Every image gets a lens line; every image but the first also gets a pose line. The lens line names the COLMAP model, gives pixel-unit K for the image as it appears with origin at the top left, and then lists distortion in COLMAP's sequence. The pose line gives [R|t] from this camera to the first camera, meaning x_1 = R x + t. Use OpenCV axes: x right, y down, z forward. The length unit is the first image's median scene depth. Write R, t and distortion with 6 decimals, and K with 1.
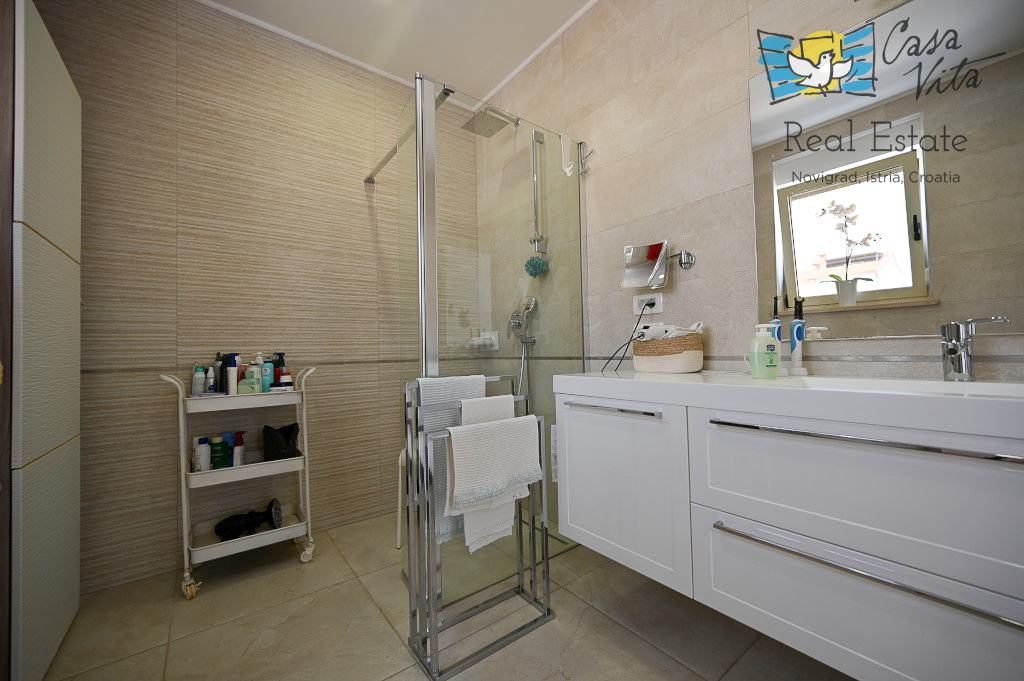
lens RADIAL K [[400.3, 0, 510.7], [0, 400.3, 340.9], [0, 0, 1]] dist [-0.005941, 0.000963]
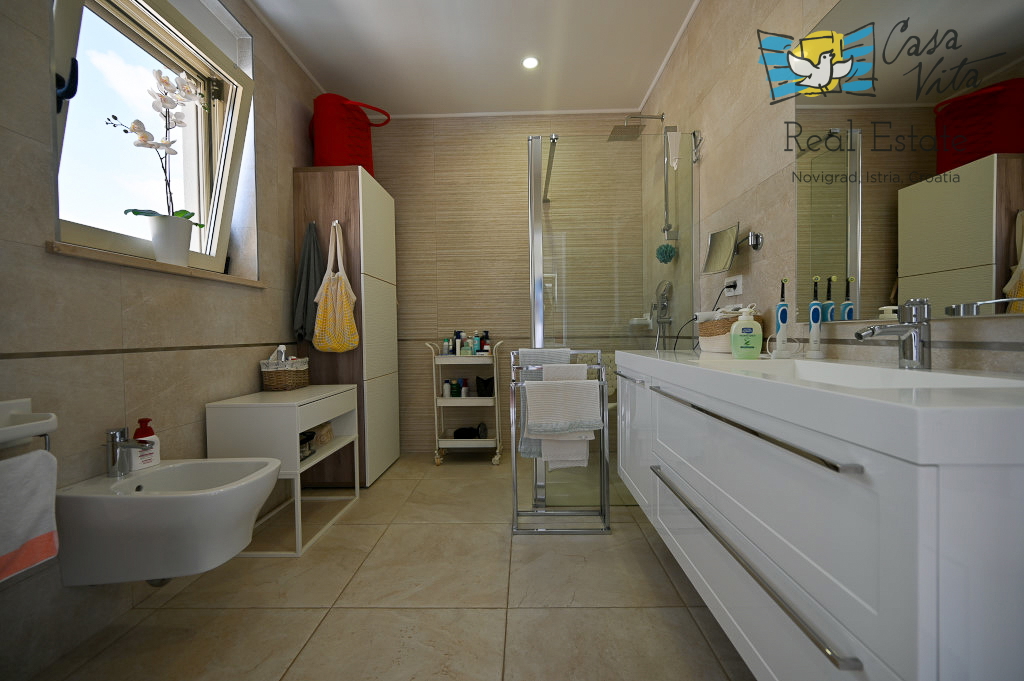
lens RADIAL K [[400.3, 0, 517.5], [0, 400.3, 341.4], [0, 0, 1]] dist [-0.005941, 0.000963]
pose [[0.778722, 0.023311, -0.626935, 0.540485], [0.013688, 0.998440, 0.054126, -0.012807], [0.627219, -0.050730, 0.777189, -0.147063]]
